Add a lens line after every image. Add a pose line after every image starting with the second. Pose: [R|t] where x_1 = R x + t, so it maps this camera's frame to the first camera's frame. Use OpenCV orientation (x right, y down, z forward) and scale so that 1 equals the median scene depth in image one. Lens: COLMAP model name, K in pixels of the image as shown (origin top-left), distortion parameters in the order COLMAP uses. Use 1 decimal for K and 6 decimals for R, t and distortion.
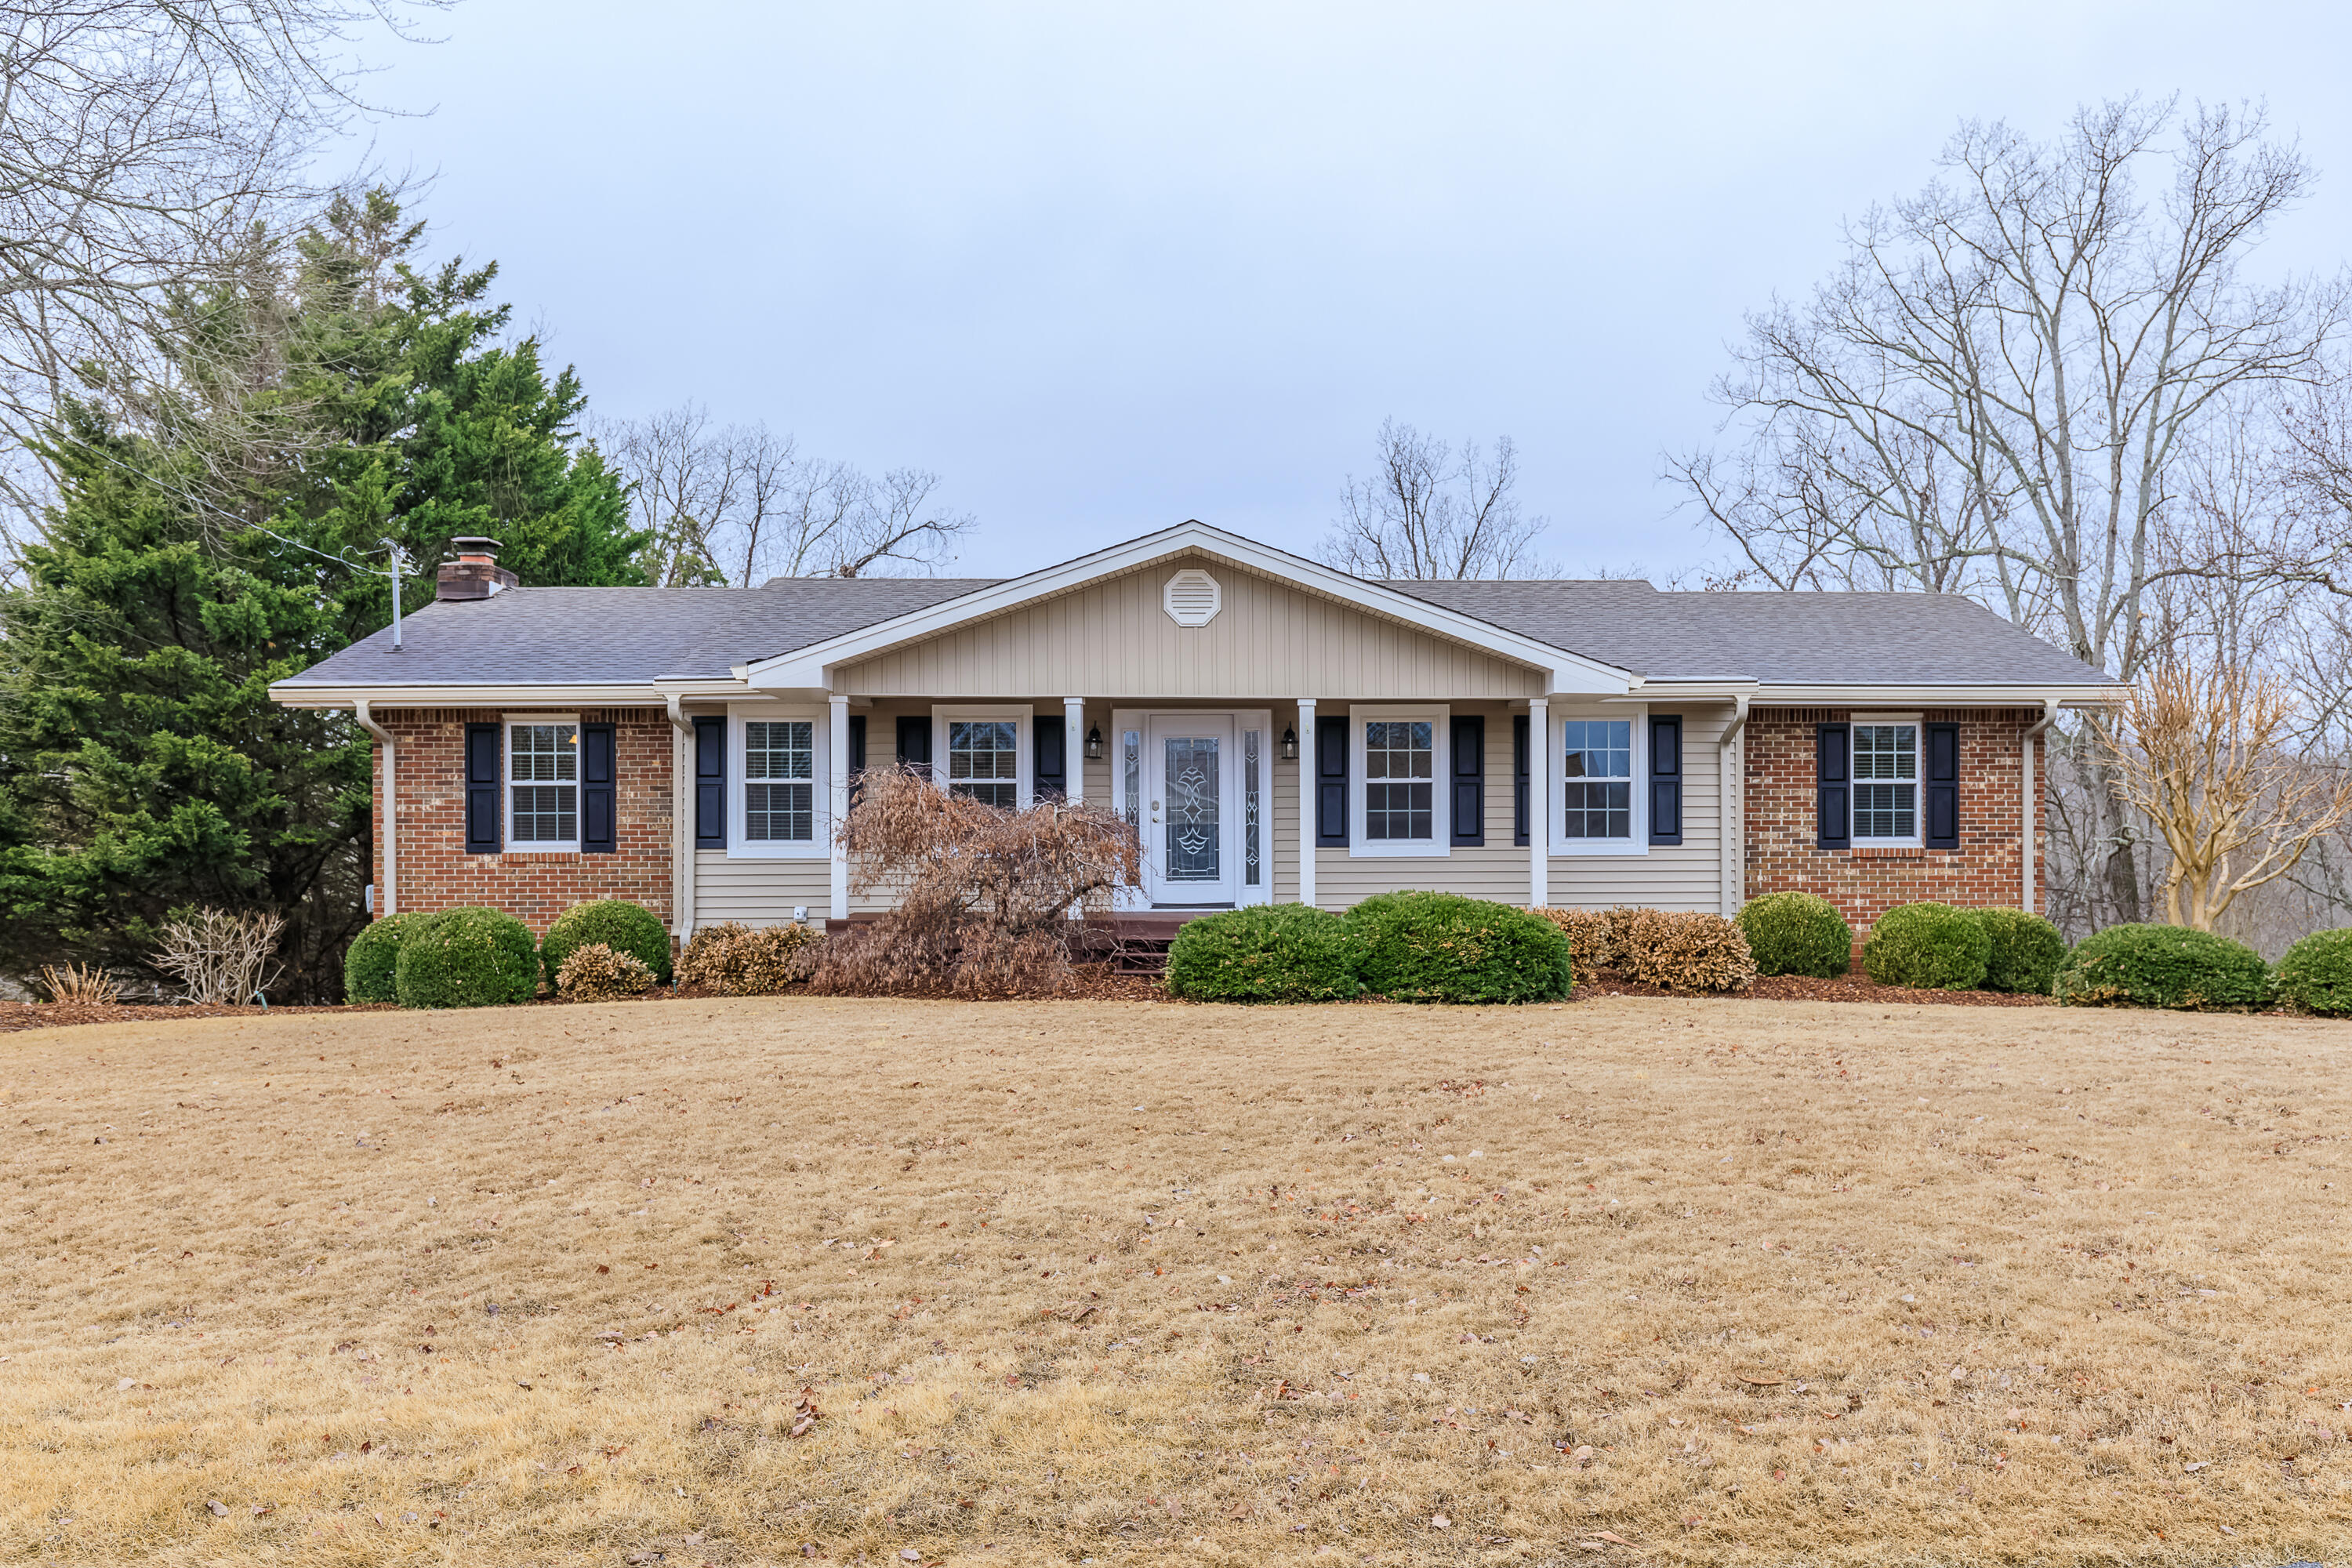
lens RADIAL K [[2052.6, 0, 1176.2], [0, 2052.6, 796.2], [0, 0, 1]] dist [-0.015717, -0.005744]
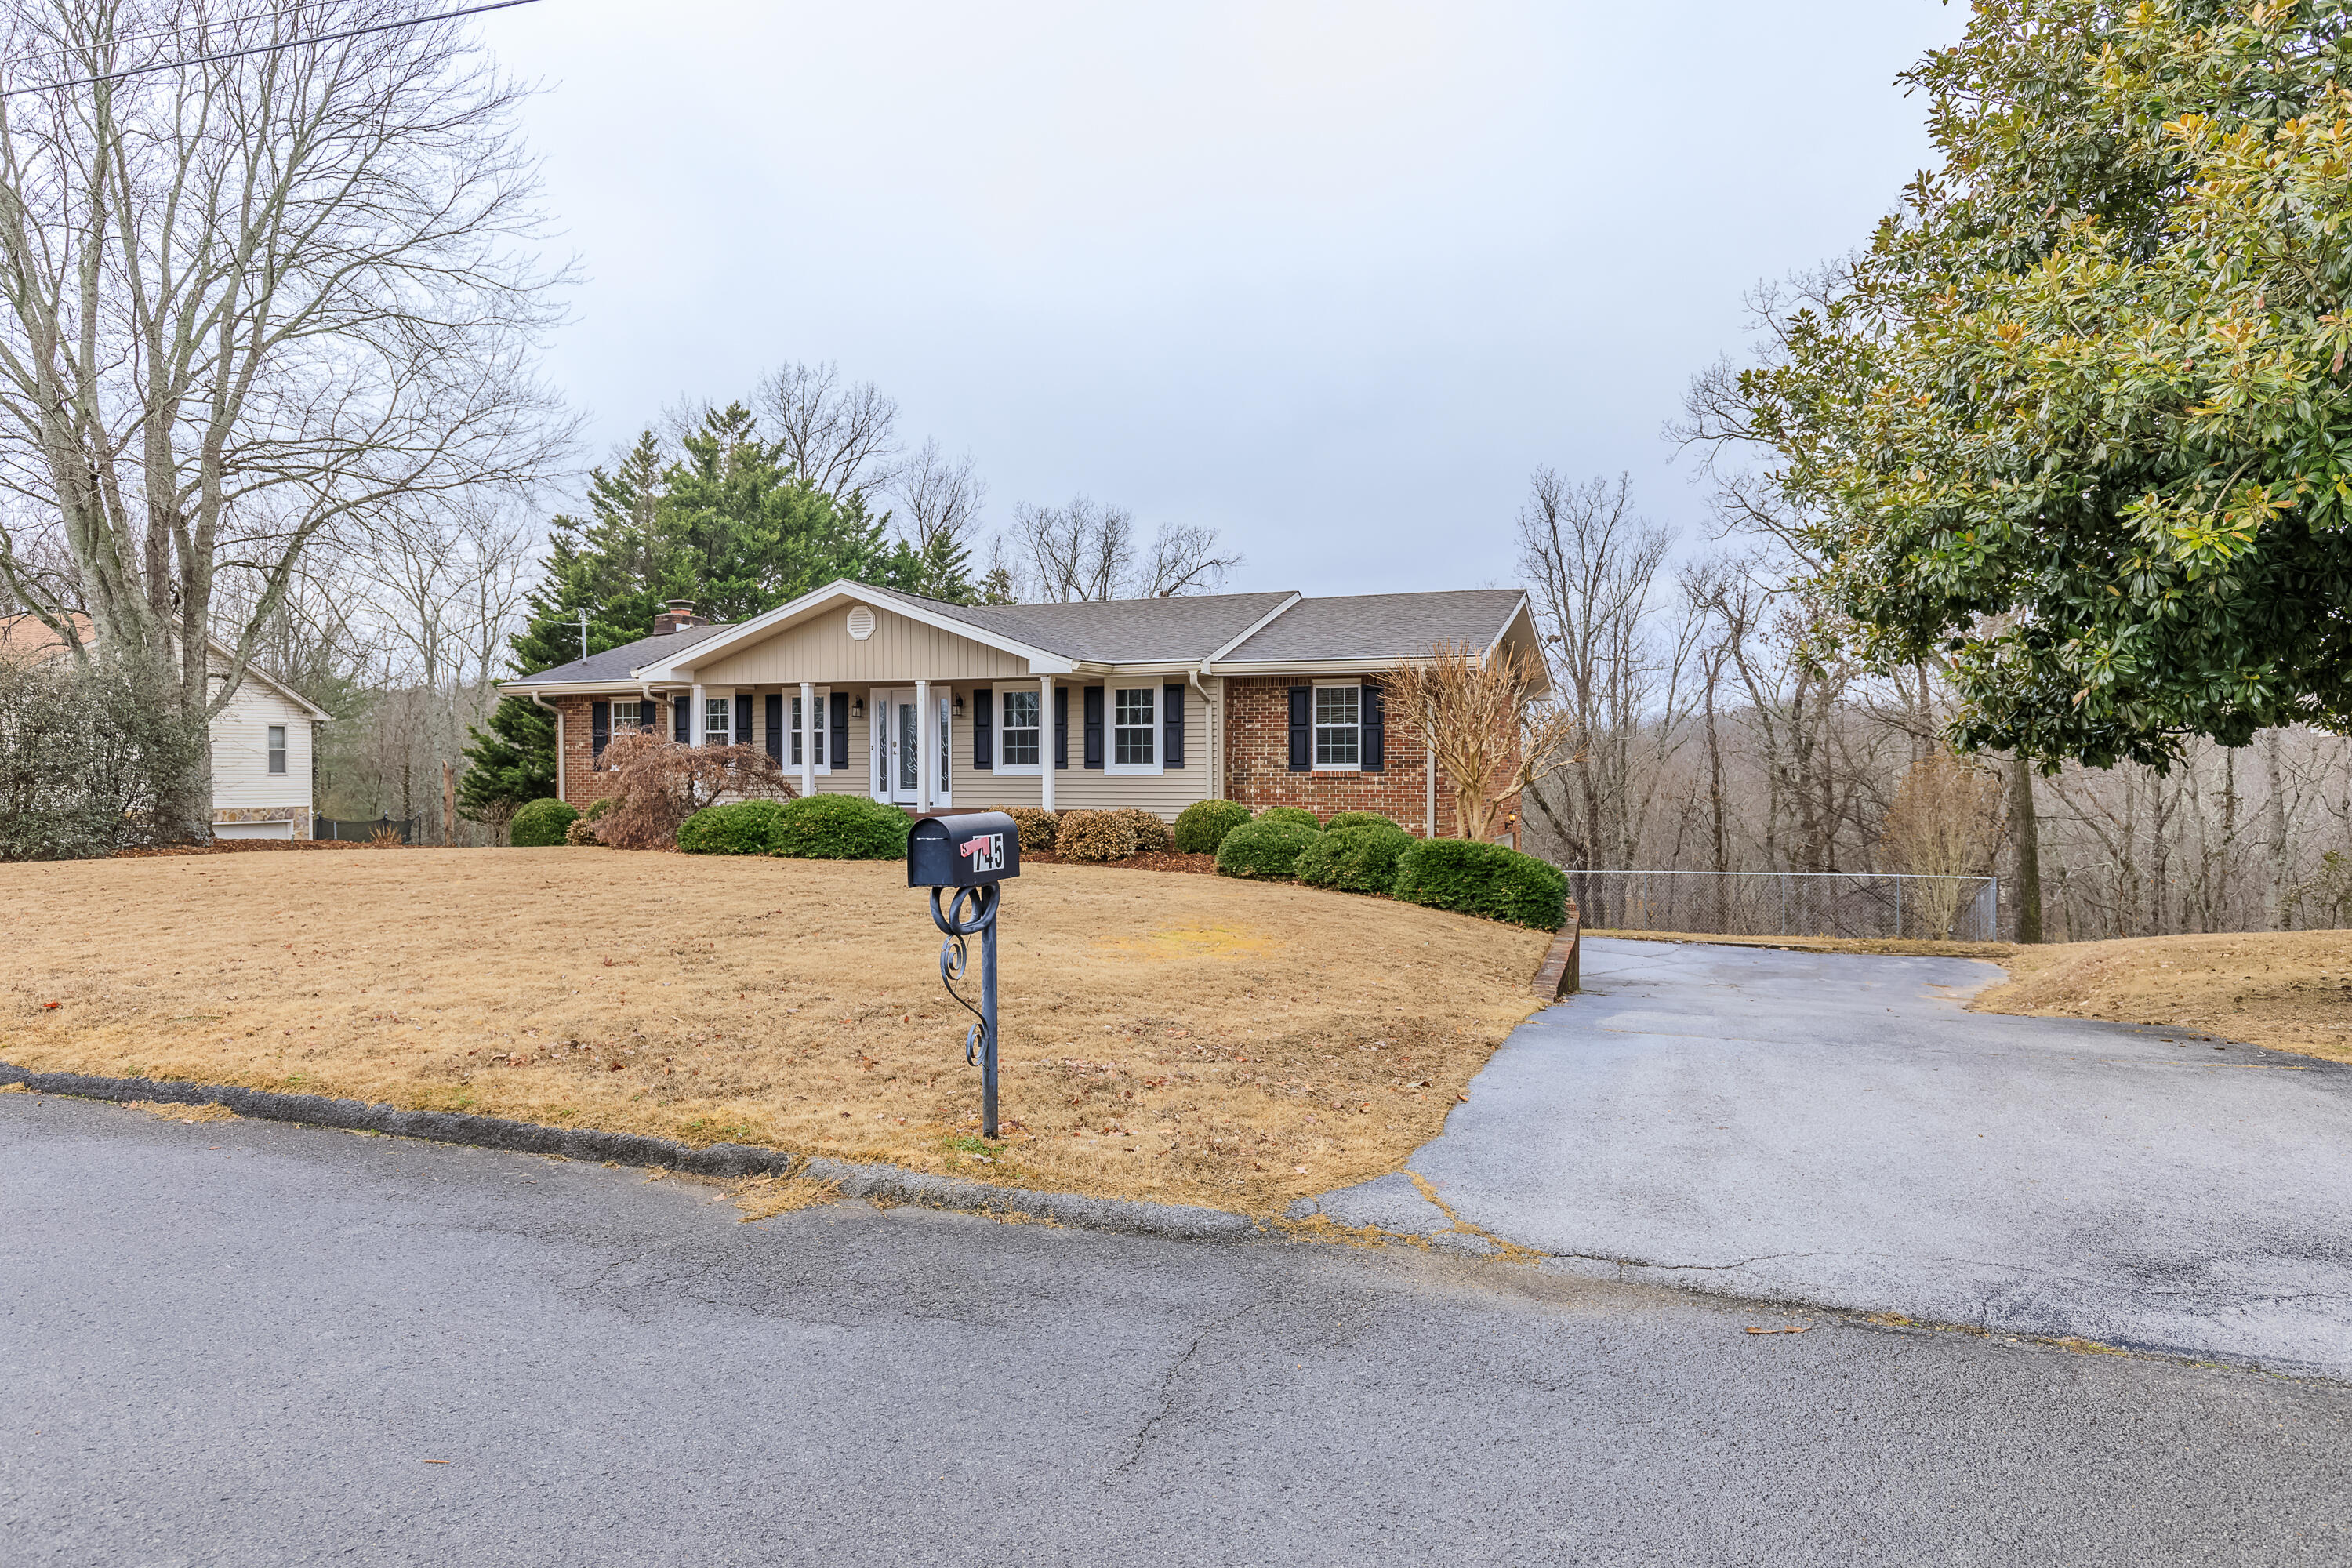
lens RADIAL K [[1398.5, 0, 1177.2], [0, 1398.5, 772.0], [0, 0, 1]] dist [-0.001634, 0.000066]
pose [[0.905770, 0.004929, -0.423741, 0.669063], [0.006804, 0.999634, 0.026172, -0.000899], [0.423715, -0.026589, 0.905405, 0.043884]]
